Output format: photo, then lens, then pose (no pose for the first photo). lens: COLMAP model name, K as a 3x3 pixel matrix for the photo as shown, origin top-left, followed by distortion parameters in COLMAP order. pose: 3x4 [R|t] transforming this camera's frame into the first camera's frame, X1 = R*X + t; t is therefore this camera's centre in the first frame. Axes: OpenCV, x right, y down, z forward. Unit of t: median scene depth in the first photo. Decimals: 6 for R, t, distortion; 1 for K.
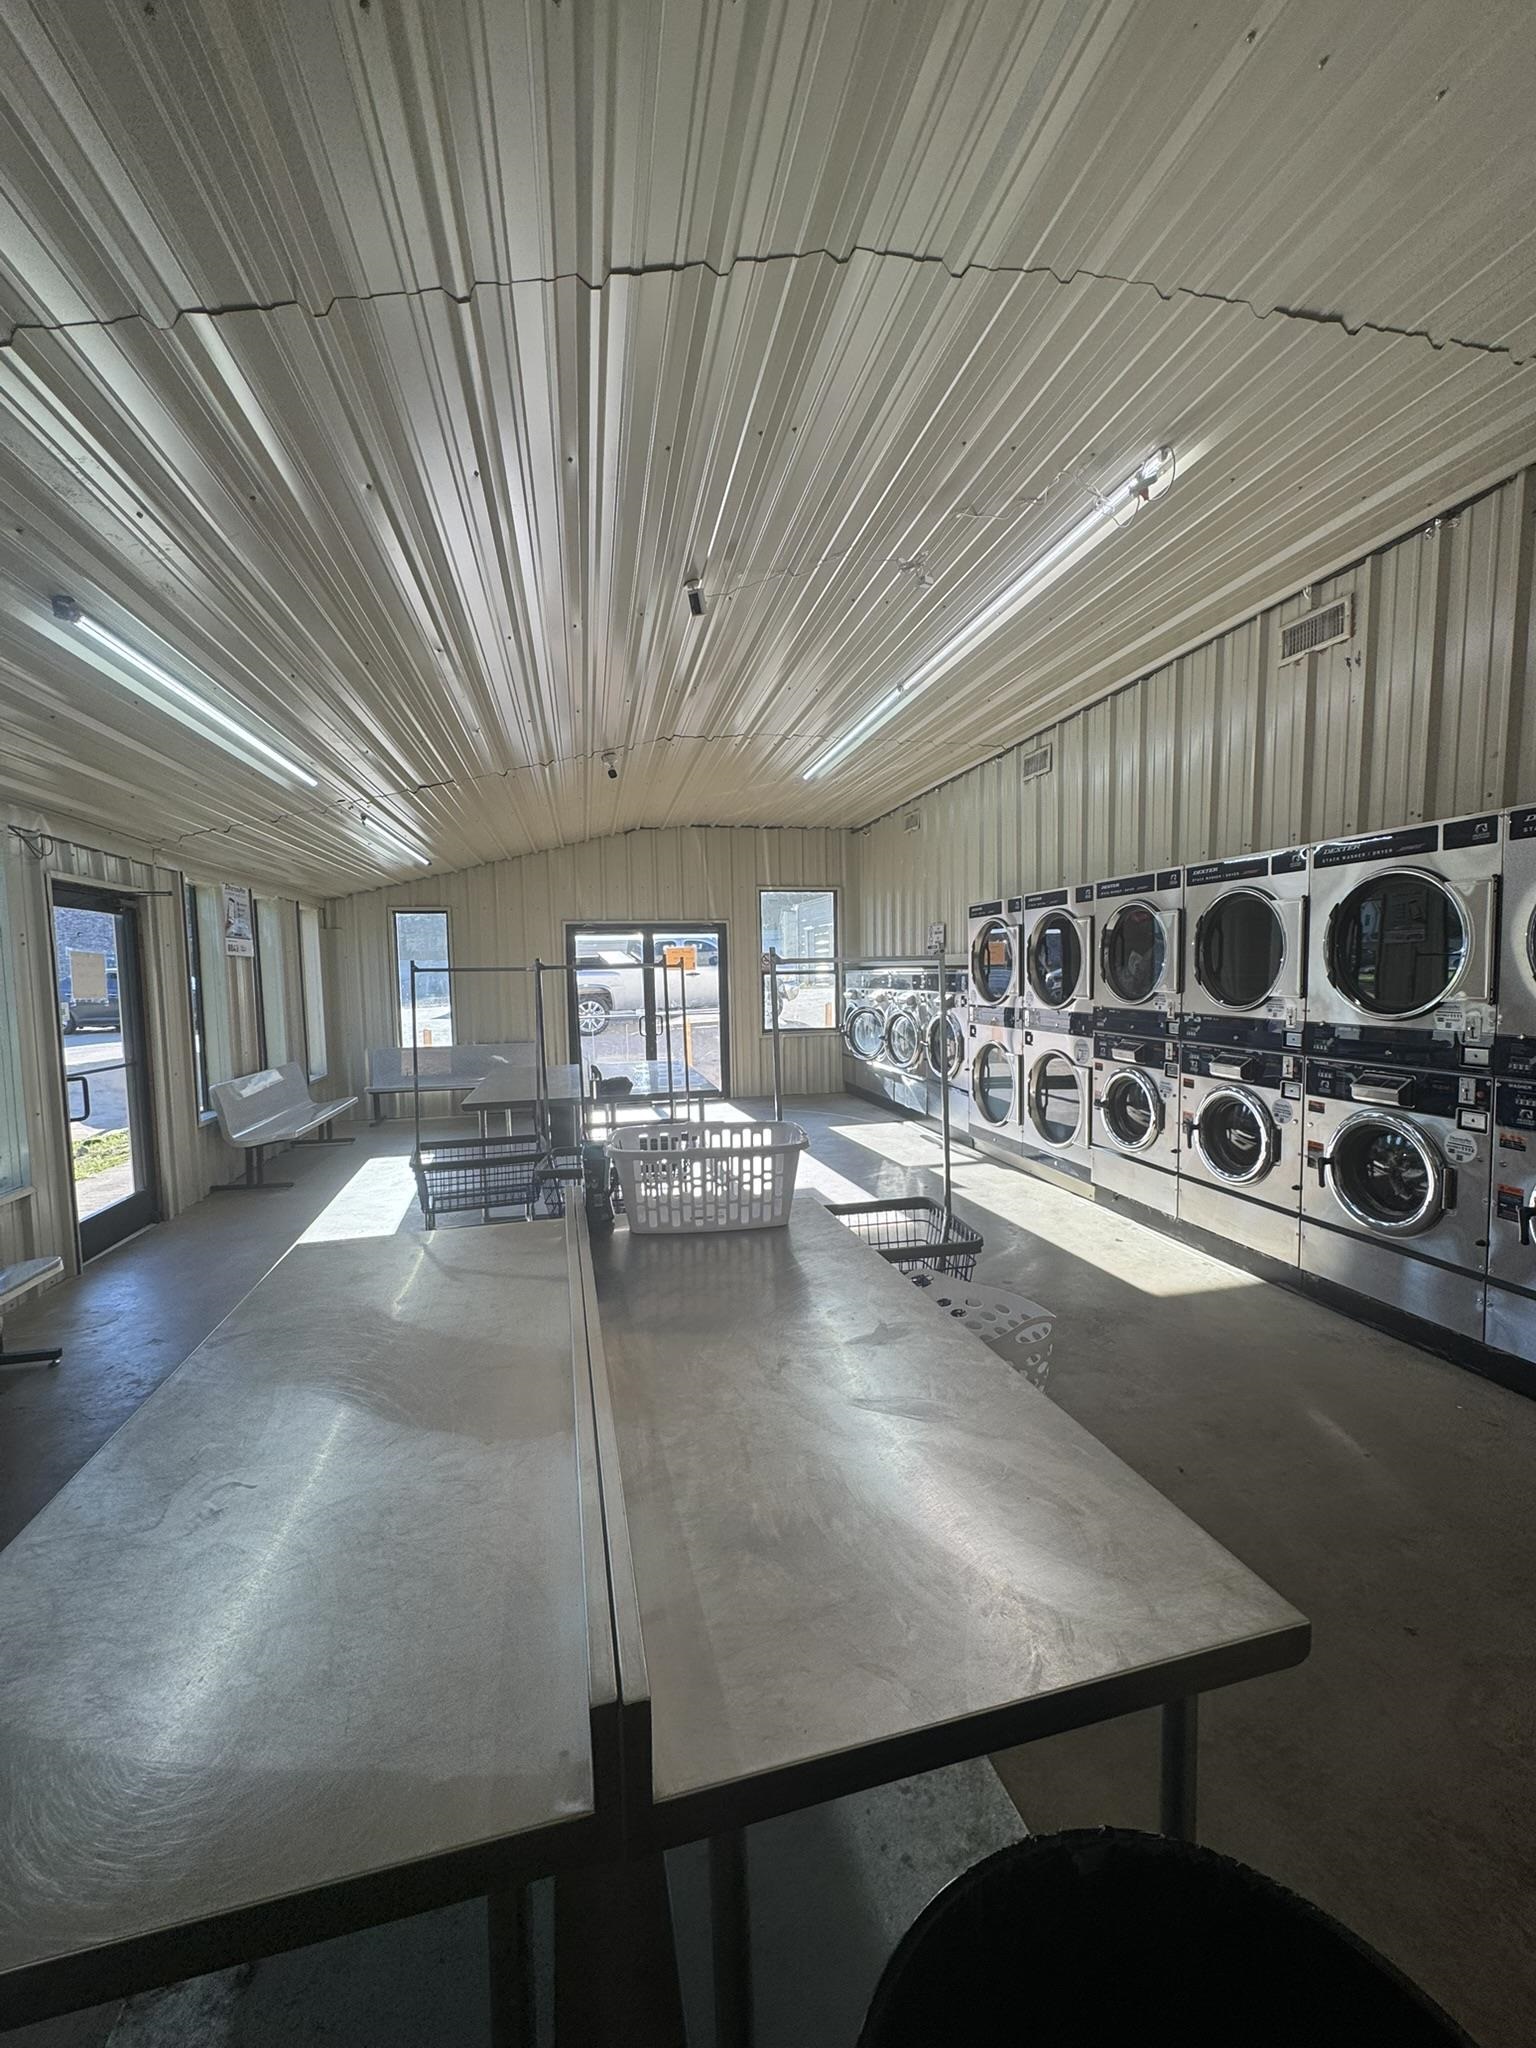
lens RADIAL K [[845.2, 0, 774.3], [0, 845.2, 1028.9], [0, 0, 1]] dist [-0.001901, -0.001001]
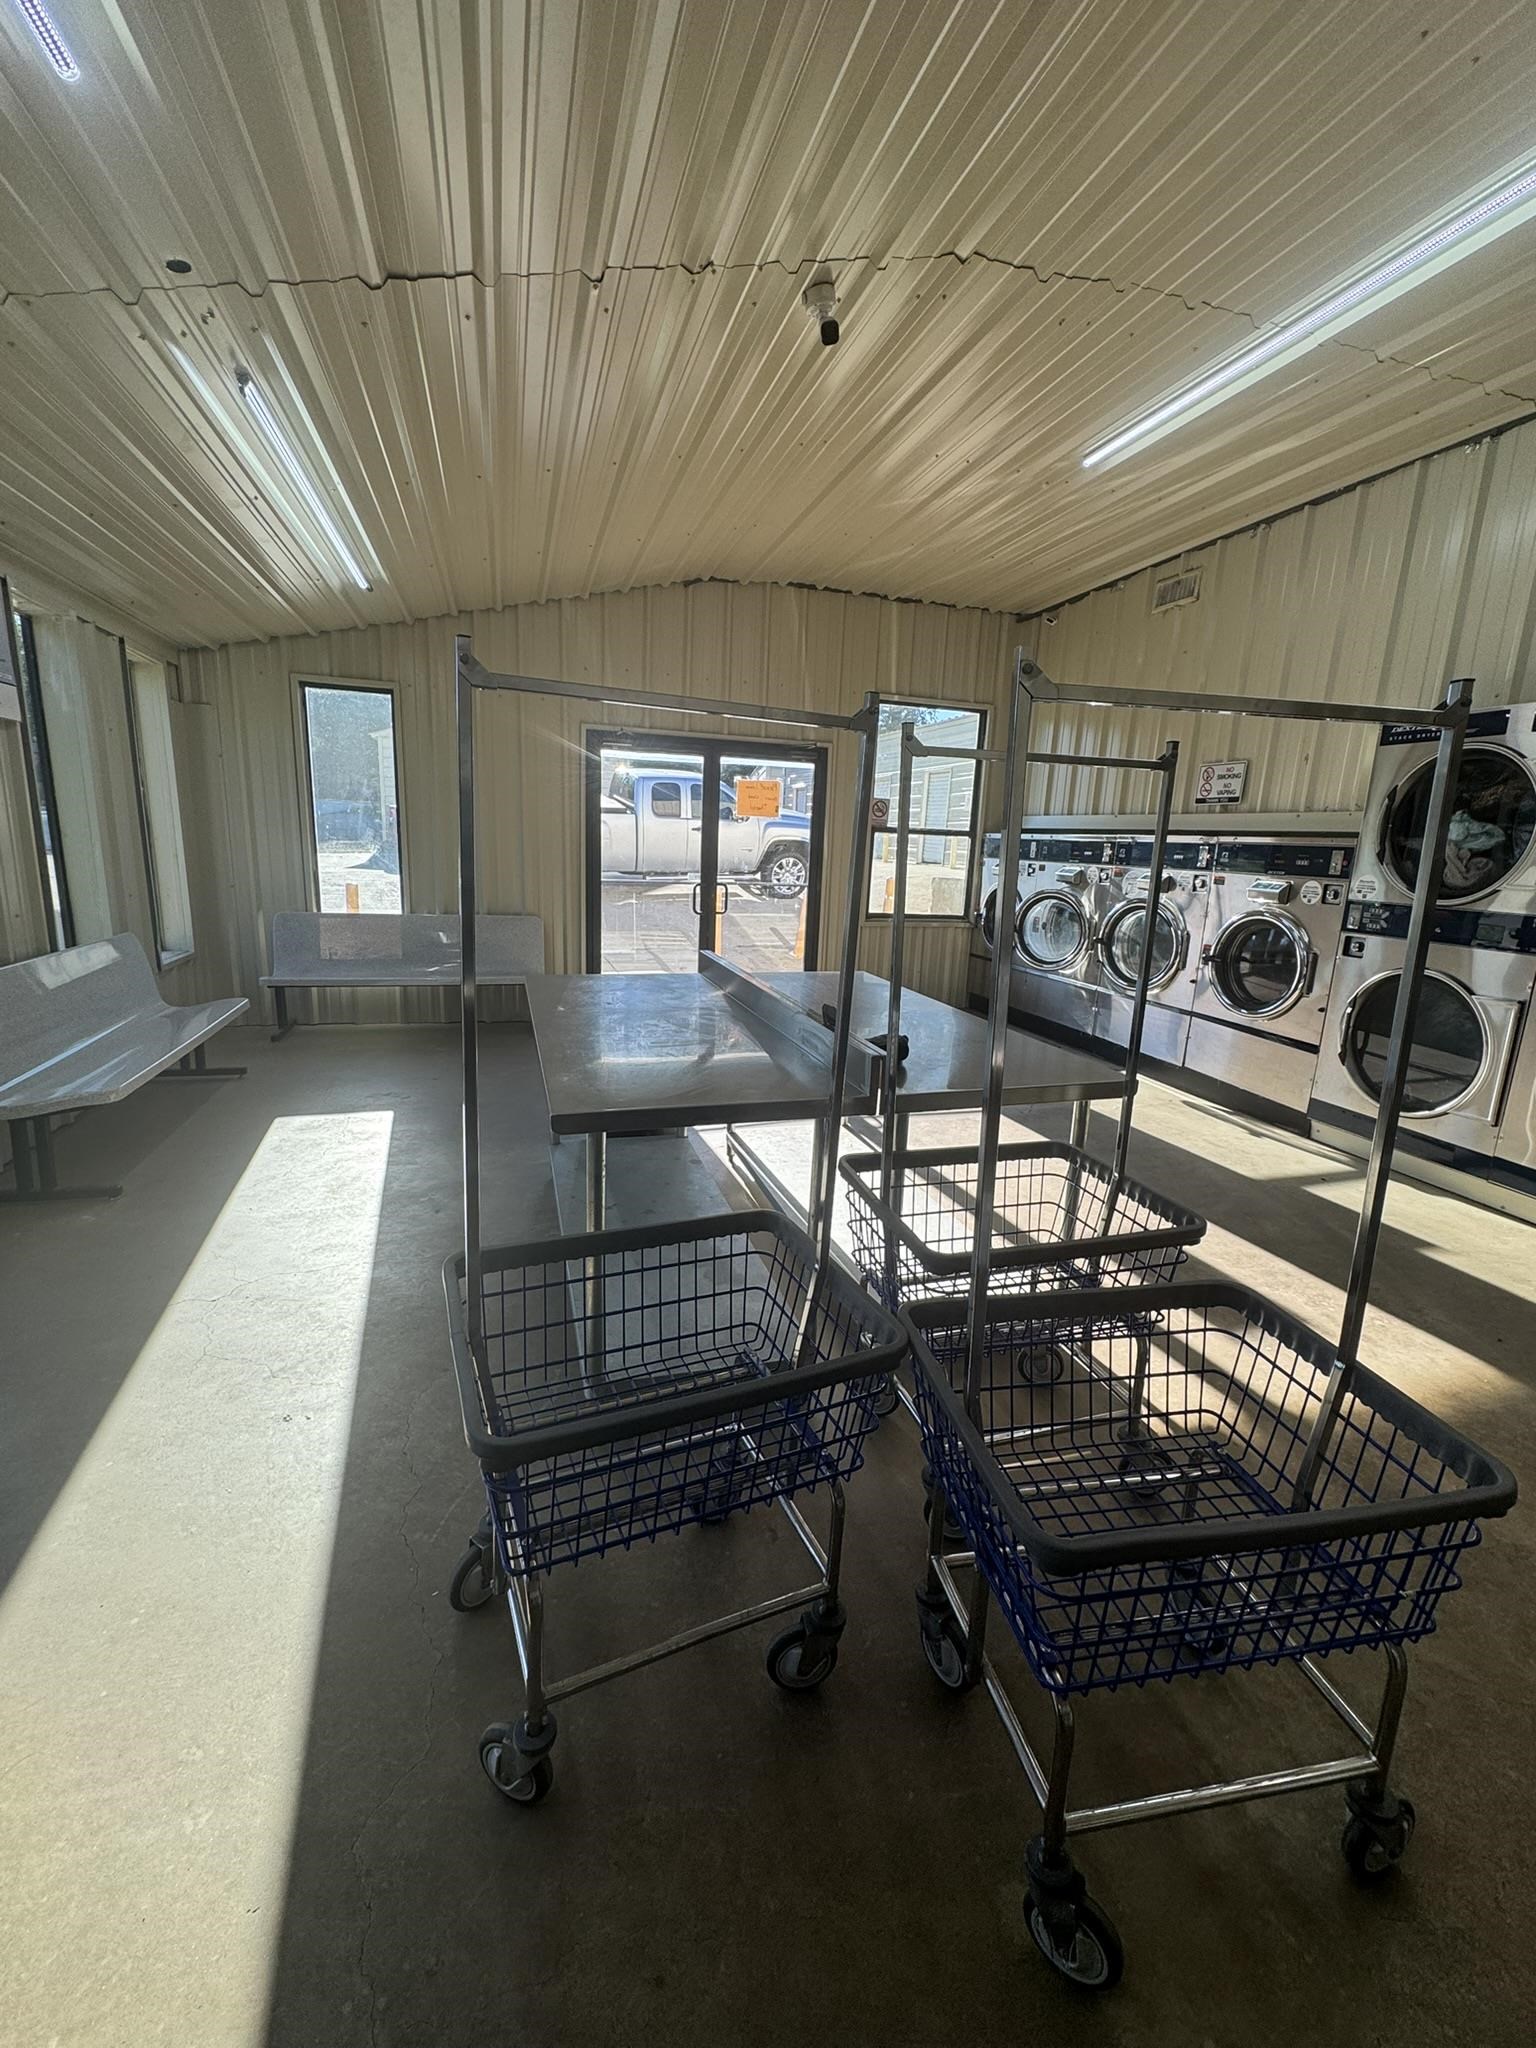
lens RADIAL K [[845.2, 0, 761.9], [0, 845.2, 1021.3], [0, 0, 1]] dist [-0.001901, -0.001001]
pose [[0.995144, 0.041620, 0.089196, -0.169153], [-0.053894, 0.988692, 0.139944, -0.004190], [-0.082363, -0.144072, 0.986134, 0.347157]]
